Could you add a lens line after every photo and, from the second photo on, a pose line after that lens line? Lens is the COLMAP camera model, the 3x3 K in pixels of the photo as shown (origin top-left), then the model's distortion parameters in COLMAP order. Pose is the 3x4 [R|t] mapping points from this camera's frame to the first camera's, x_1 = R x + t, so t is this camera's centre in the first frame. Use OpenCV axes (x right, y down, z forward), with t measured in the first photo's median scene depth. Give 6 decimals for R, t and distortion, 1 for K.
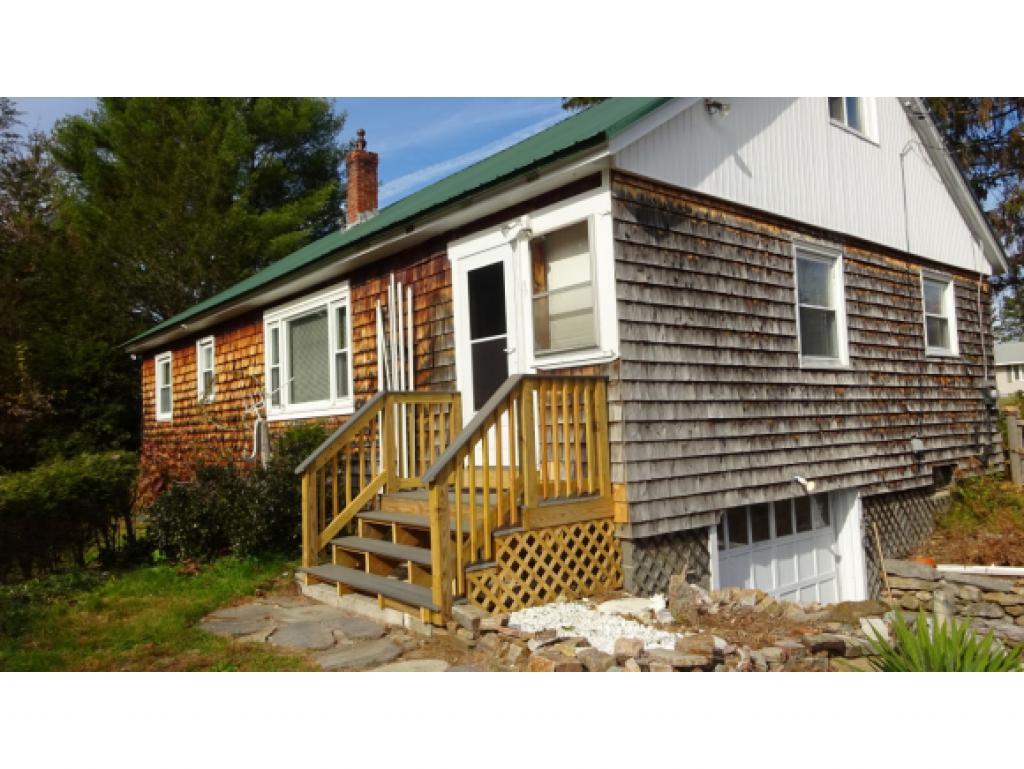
lens RADIAL K [[746.4, 0, 513.4], [0, 746.4, 381.1], [0, 0, 1]] dist [-0.007645, -0.000751]
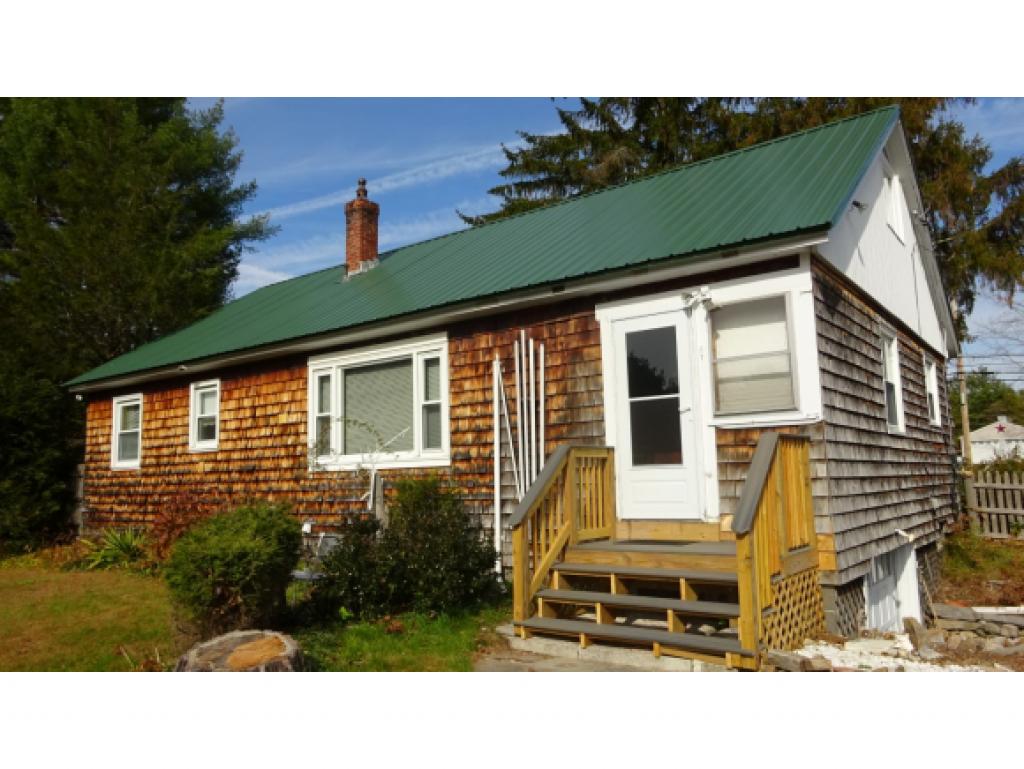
lens RADIAL K [[746.4, 0, 519.0], [0, 746.4, 381.3], [0, 0, 1]] dist [-0.007645, -0.000751]
pose [[0.974279, 0.045140, 0.220776, -0.387090], [-0.028274, 0.996476, -0.078970, 0.007955], [-0.223563, 0.070696, 0.972122, 0.009706]]
